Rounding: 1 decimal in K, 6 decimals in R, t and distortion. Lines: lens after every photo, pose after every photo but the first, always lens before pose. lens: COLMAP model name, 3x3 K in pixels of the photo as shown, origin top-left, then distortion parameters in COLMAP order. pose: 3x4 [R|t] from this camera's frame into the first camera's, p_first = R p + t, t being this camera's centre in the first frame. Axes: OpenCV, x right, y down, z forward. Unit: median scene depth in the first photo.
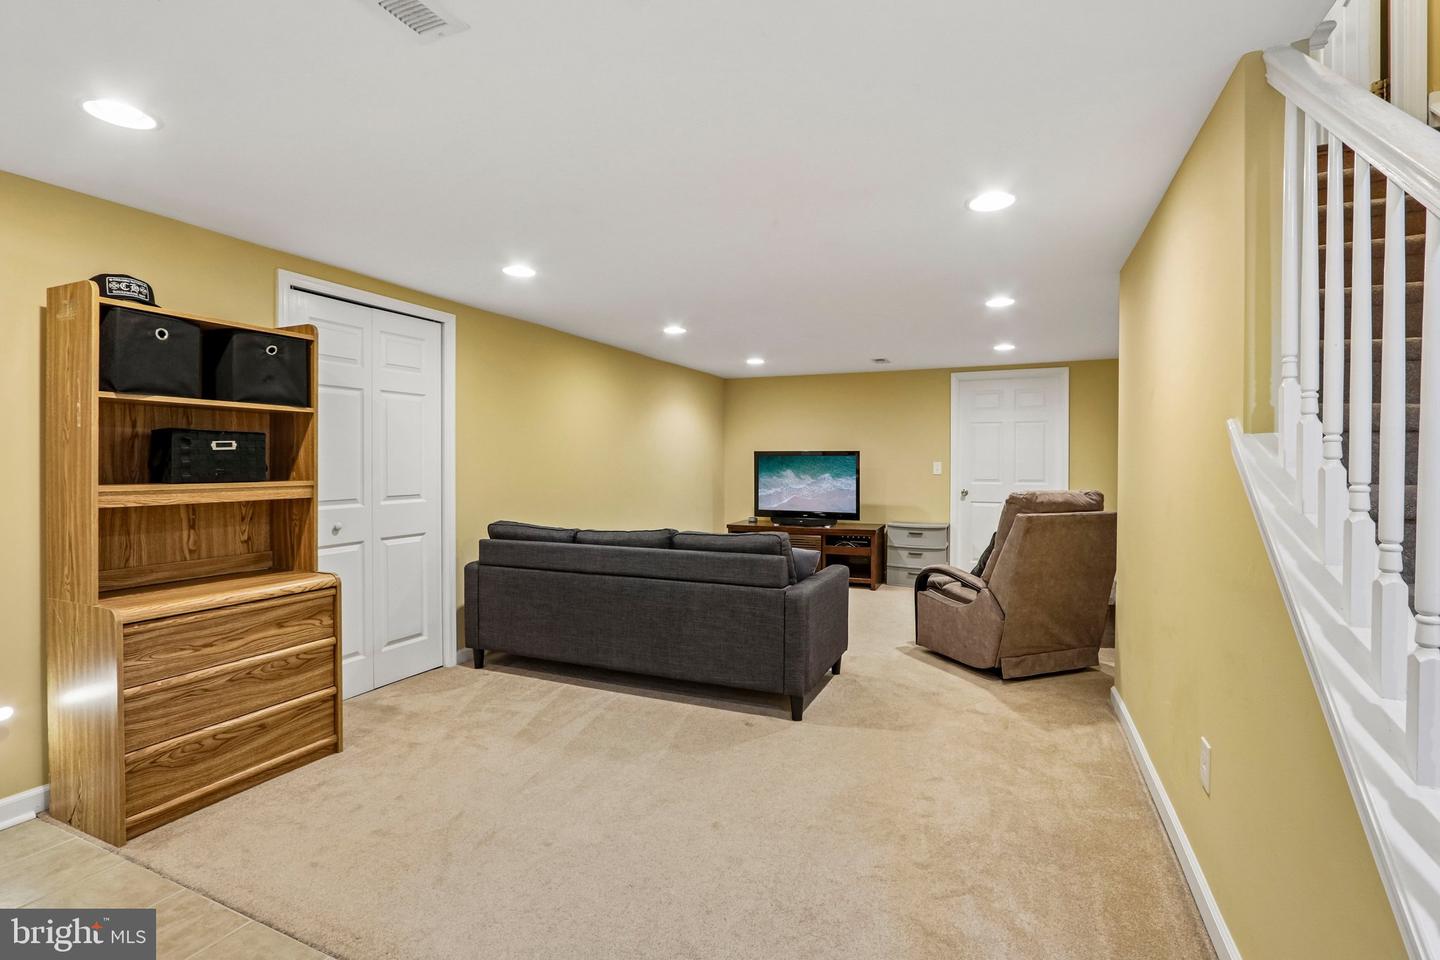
lens RADIAL K [[669.1, 0, 712.5], [0, 669.1, 473.0], [0, 0, 1]] dist [-0.022120, 0.003168]
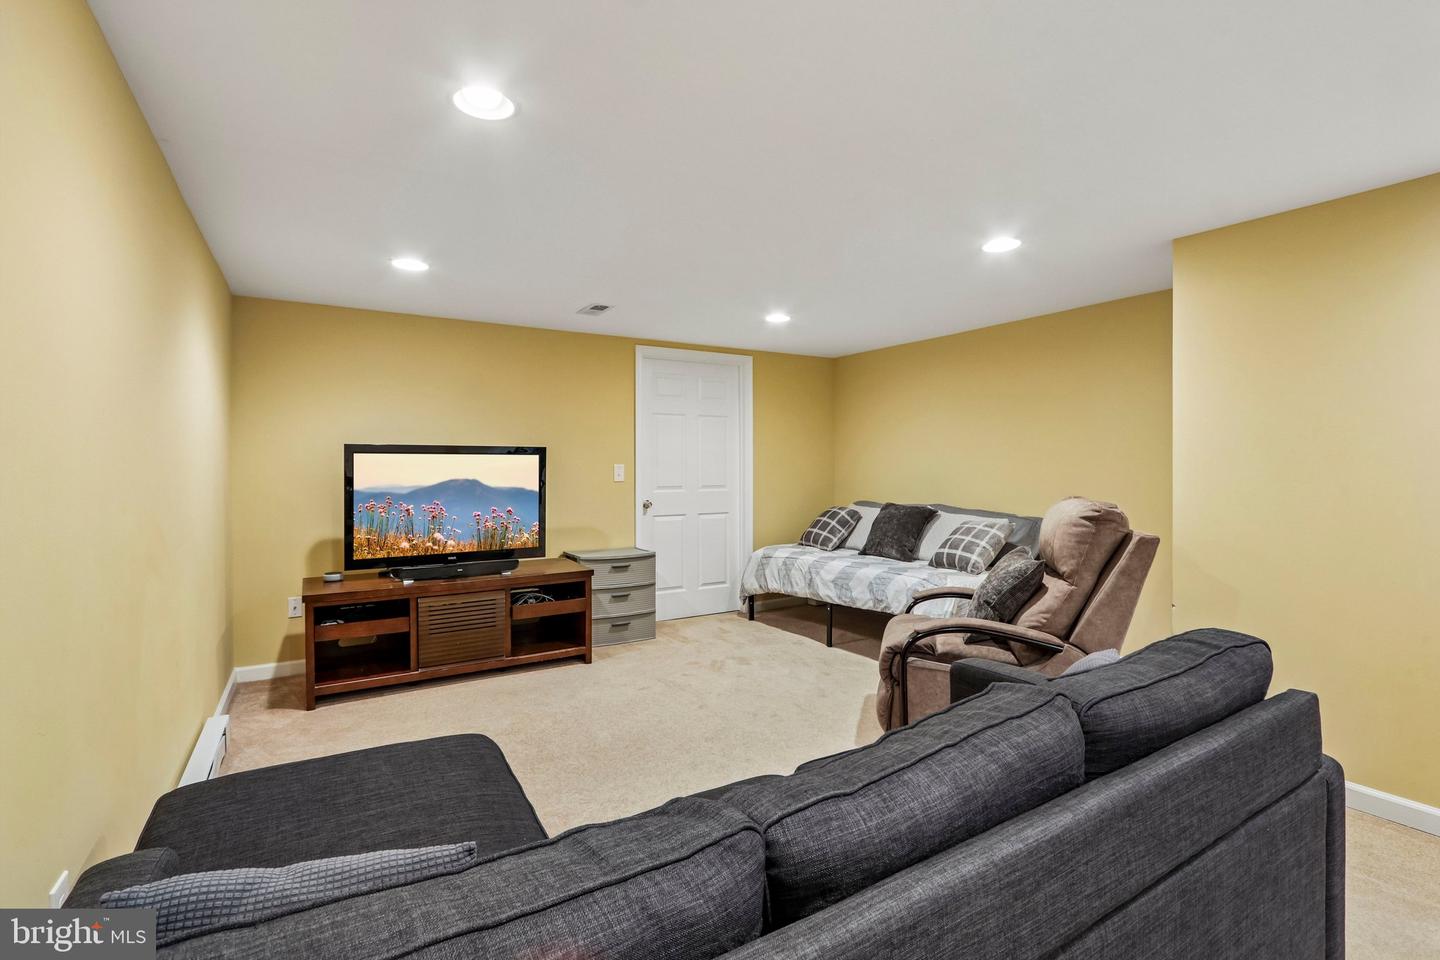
lens RADIAL K [[669.1, 0, 716.4], [0, 669.1, 475.7], [0, 0, 1]] dist [-0.022120, 0.003168]
pose [[0.579147, -0.015532, 0.815075, -0.386639], [0.017283, 0.999828, 0.006772, -0.014867], [-0.815040, 0.010165, 0.579316, 0.954705]]
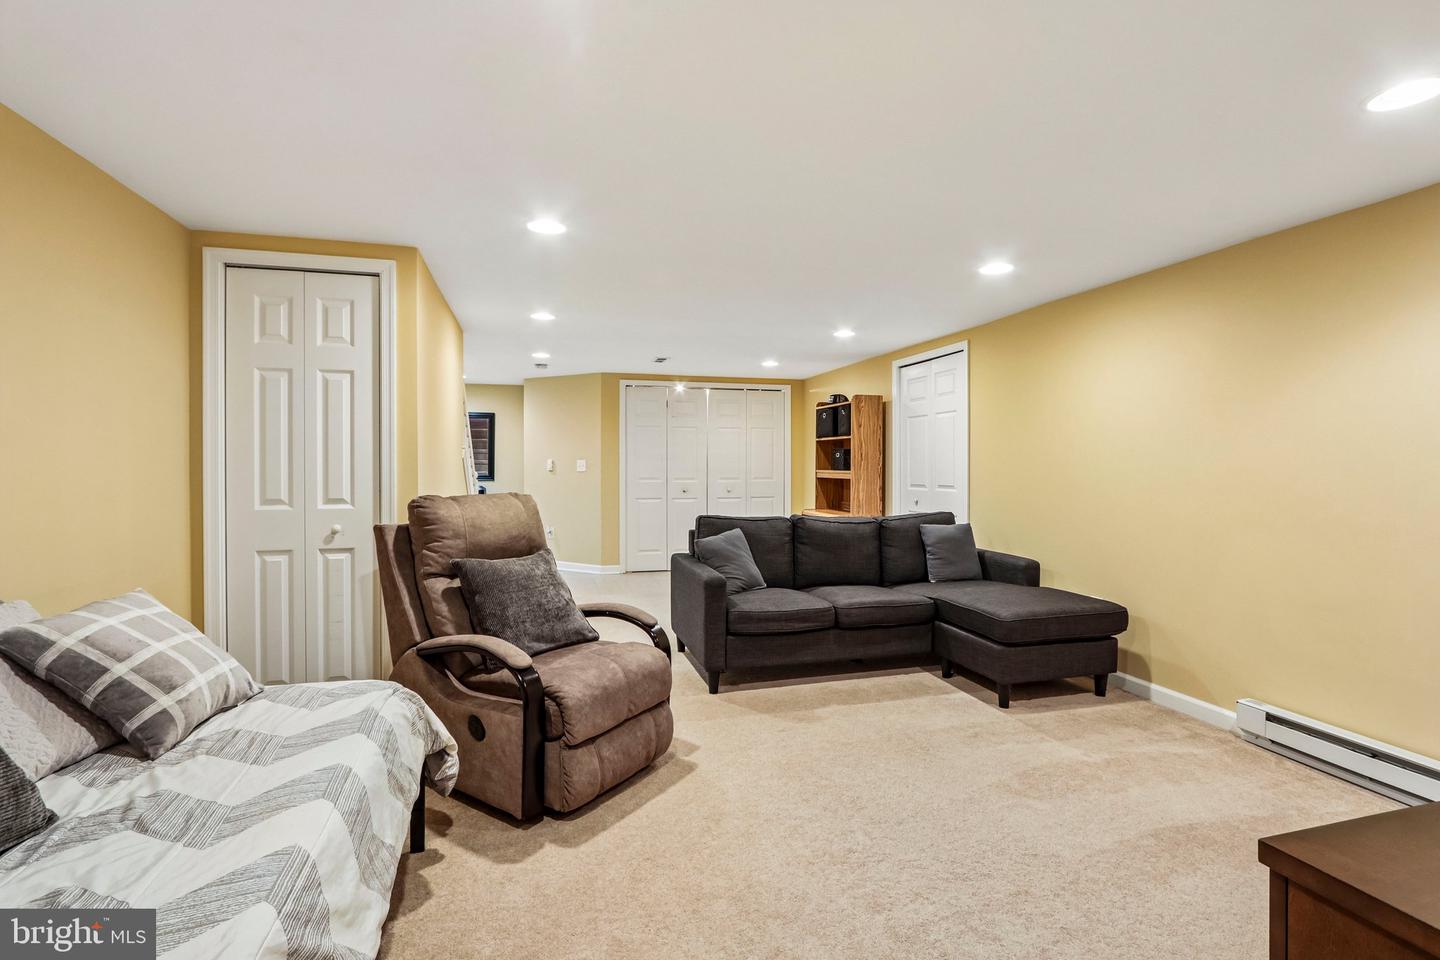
lens RADIAL K [[669.1, 0, 721.4], [0, 669.1, 471.3], [0, 0, 1]] dist [-0.022120, 0.003168]
pose [[-0.775261, 0.005514, -0.631616, 0.811742], [-0.011731, 0.999664, 0.023126, -0.023539], [0.631532, 0.025338, -0.774936, 1.861591]]
